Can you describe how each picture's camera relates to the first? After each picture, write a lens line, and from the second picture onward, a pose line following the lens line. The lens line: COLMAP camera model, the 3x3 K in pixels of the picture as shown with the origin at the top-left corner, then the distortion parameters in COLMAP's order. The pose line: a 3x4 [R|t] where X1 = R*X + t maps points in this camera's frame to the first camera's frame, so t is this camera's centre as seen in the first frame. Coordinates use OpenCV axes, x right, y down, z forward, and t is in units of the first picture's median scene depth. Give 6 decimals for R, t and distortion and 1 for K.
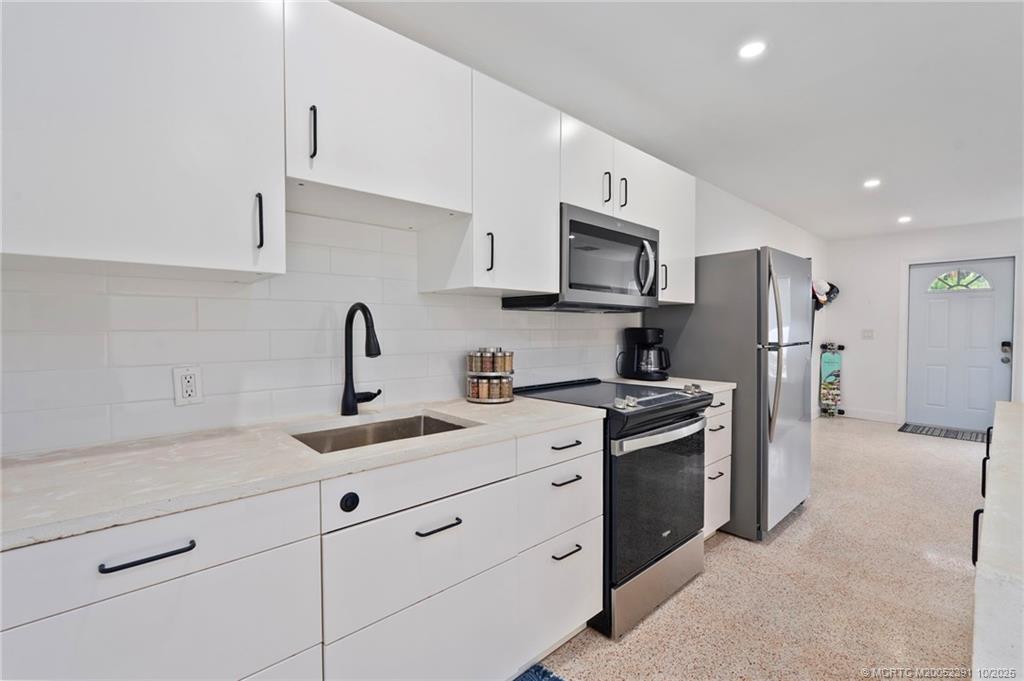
lens RADIAL K [[444.2, 0, 512.4], [0, 444.2, 344.7], [0, 0, 1]] dist [0.003553, 0.000293]
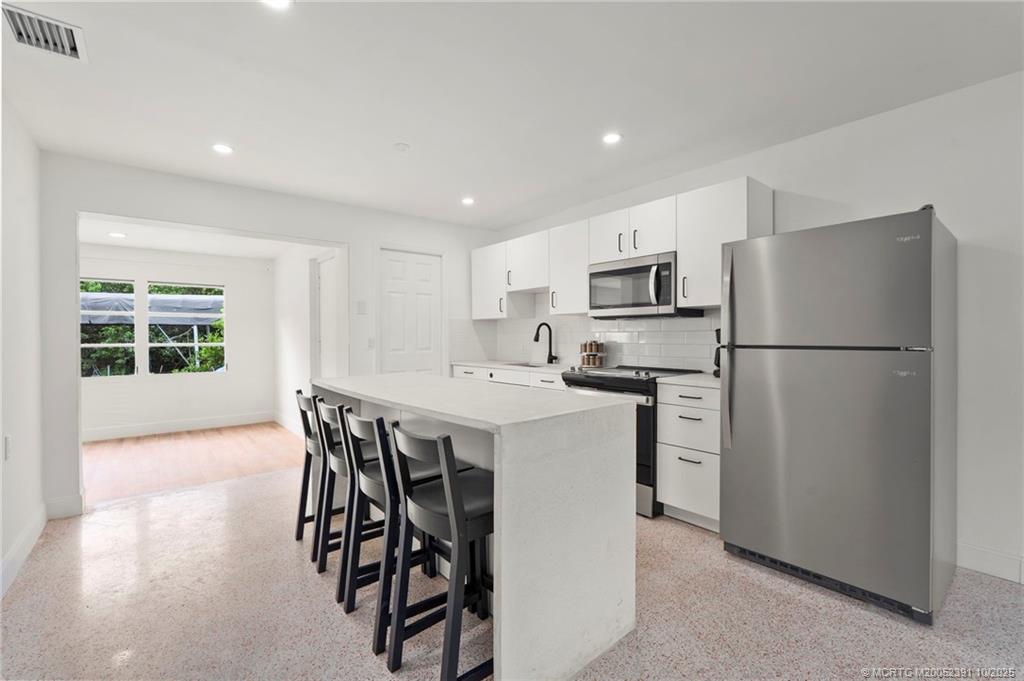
lens RADIAL K [[444.2, 0, 513.1], [0, 444.2, 337.6], [0, 0, 1]] dist [0.003553, 0.000293]
pose [[-0.042828, 0.002559, -0.999079, 2.302754], [-0.034806, 0.999386, 0.004052, -0.003758], [0.998476, 0.034948, -0.042712, 0.858734]]
